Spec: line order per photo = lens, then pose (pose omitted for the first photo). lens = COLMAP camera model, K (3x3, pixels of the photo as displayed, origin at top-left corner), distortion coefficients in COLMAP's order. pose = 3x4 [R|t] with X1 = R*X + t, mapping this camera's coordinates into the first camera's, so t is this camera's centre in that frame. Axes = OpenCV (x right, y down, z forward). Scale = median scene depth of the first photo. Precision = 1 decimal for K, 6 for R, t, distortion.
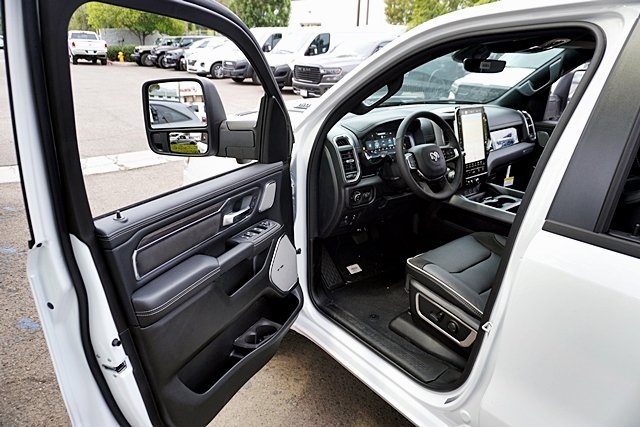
lens RADIAL K [[430.0, 0, 323.6], [0, 430.0, 215.0], [0, 0, 1]] dist [-0.048647, 0.033078]
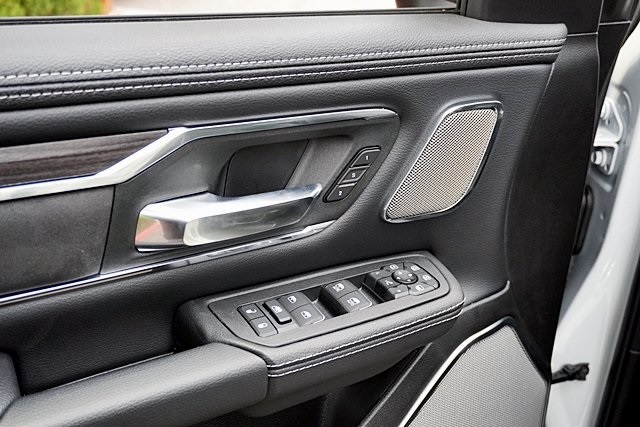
lens RADIAL K [[725.6, 0, 320.0], [0, 725.6, 213.5], [0, 0, 1]] dist [0.006016, -0.005515]
pose [[0.823083, 0.264801, -0.502409, 0.017259], [-0.232363, 0.964231, 0.127536, -0.051677], [0.518210, 0.011768, 0.855173, 0.648382]]
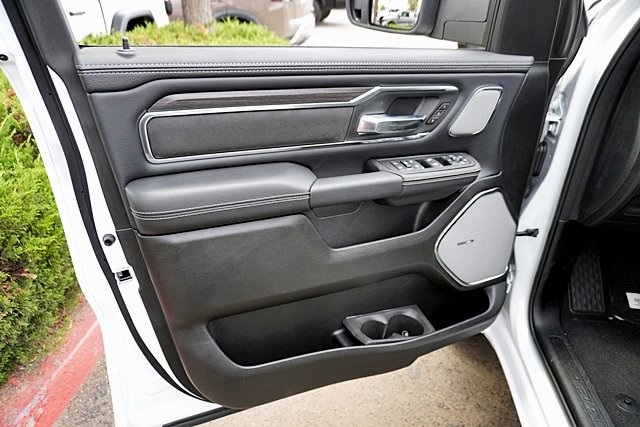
lens RADIAL K [[430.0, 0, 323.6], [0, 430.0, 215.0], [0, 0, 1]] dist [-0.048647, 0.033078]
pose [[0.716707, 0.337252, -0.610403, 0.111797], [-0.263638, 0.941361, 0.210556, 0.017931], [0.645621, 0.010018, 0.763593, 0.463094]]
